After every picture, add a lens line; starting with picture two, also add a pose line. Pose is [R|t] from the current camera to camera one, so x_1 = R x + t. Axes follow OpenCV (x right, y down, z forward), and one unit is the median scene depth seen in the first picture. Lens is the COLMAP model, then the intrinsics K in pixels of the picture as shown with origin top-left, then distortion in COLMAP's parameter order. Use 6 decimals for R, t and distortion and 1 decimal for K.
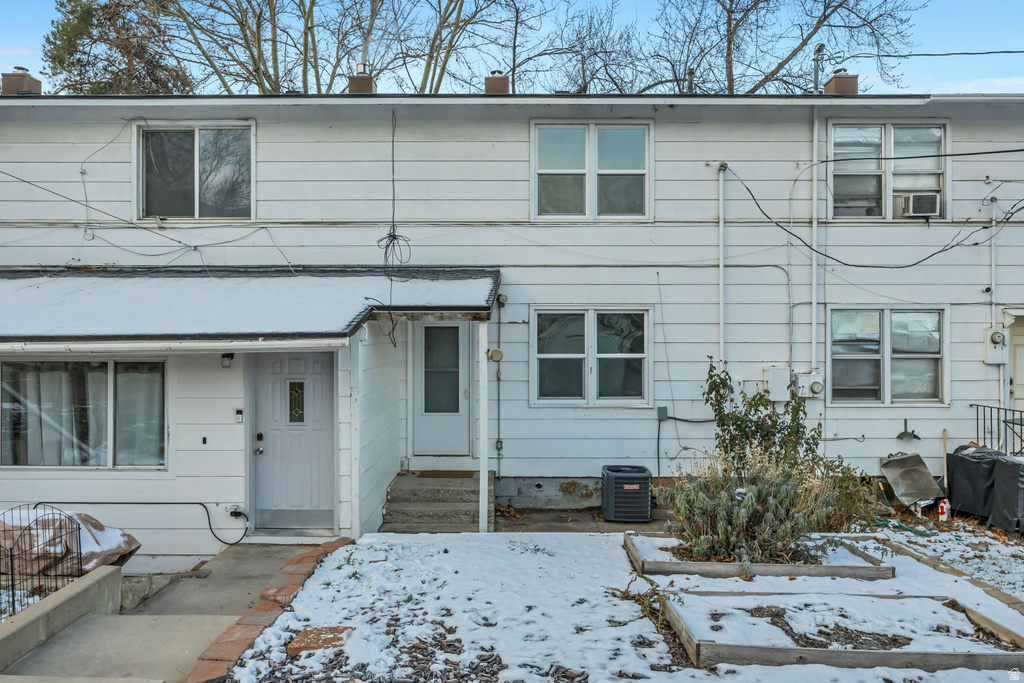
lens RADIAL K [[691.3, 0, 509.7], [0, 691.3, 344.7], [0, 0, 1]] dist [-0.004817, 0.003736]
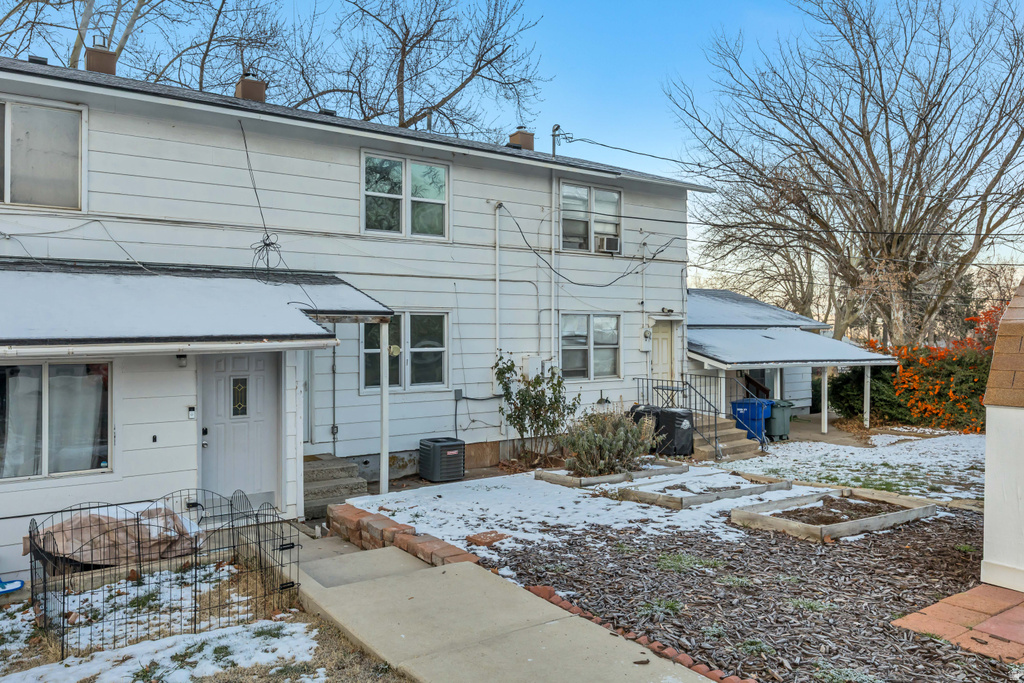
lens RADIAL K [[721.0, 0, 514.0], [0, 721.0, 331.2], [0, 0, 1]] dist [-0.003308, 0.000900]
pose [[0.814803, -0.001348, 0.579736, -0.462122], [0.005030, 0.999976, -0.004744, -0.009971], [-0.579716, 0.006782, 0.814791, -0.136257]]
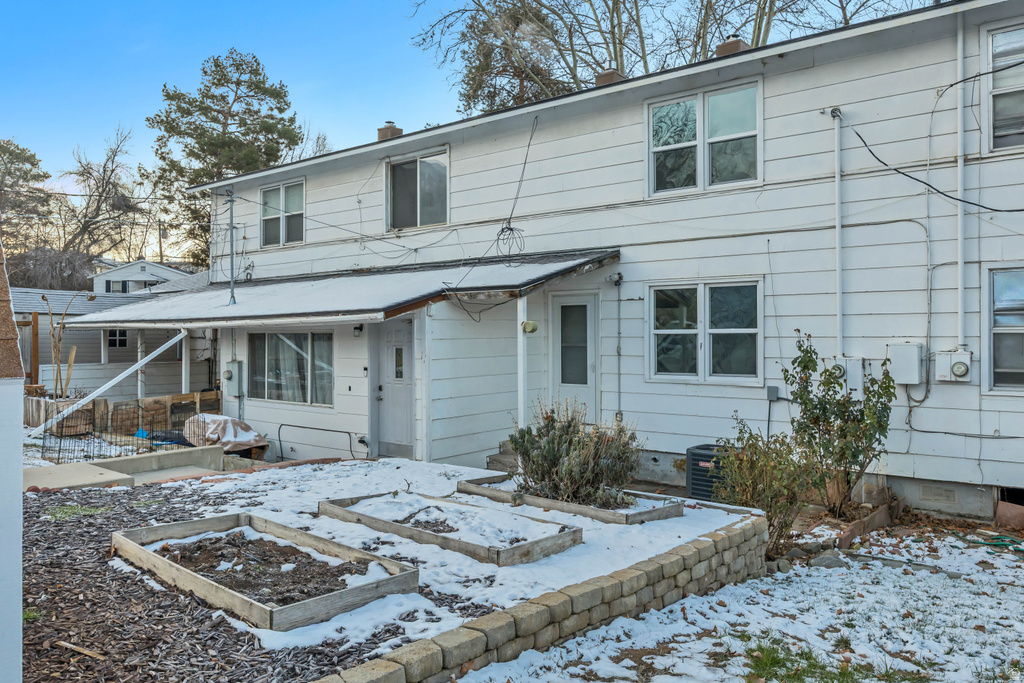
lens RADIAL K [[776.9, 0, 507.6], [0, 776.9, 343.1], [0, 0, 1]] dist [-0.000039, -0.008311]
pose [[0.772239, 0.002548, -0.635327, 0.603530], [-0.000867, 0.999995, 0.002957, 0.029977], [0.635332, -0.001733, 0.772237, -0.018053]]
